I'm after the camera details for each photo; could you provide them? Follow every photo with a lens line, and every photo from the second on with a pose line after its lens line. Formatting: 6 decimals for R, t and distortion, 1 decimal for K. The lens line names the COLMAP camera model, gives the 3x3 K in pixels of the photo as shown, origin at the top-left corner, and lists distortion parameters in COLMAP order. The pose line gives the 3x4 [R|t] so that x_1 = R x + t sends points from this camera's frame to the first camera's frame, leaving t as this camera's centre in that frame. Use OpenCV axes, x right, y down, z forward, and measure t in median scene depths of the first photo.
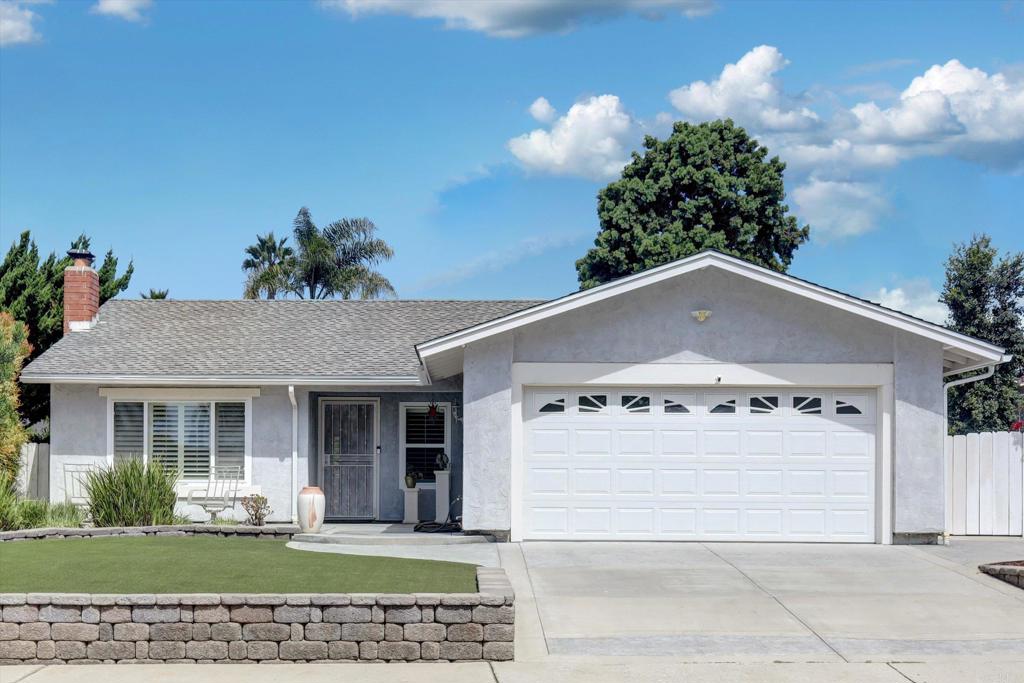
lens RADIAL K [[1470.4, 0, 423.8], [0, 1470.4, 444.0], [0, 0, 1]] dist [0.018334, -0.025544]
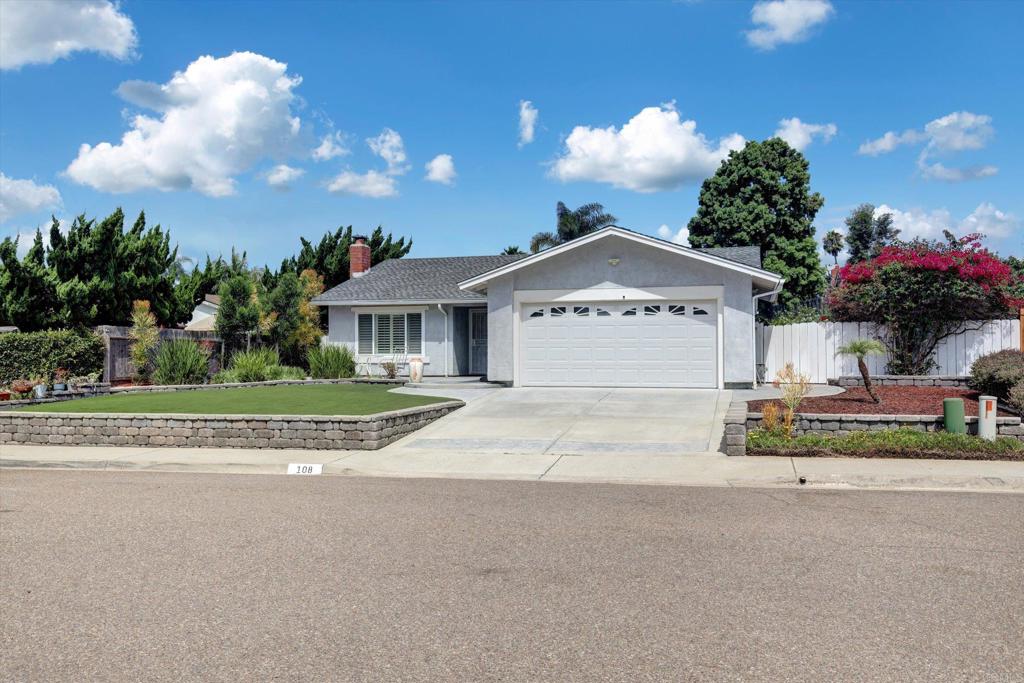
lens RADIAL K [[825.1, 0, 508.4], [0, 825.1, 326.4], [0, 0, 1]] dist [0.004580, 0.002329]
pose [[0.970694, -0.016659, -0.239741, 0.301239], [0.016290, 0.999861, -0.003524, -0.006554], [0.239767, -0.000485, 0.970830, -0.015947]]
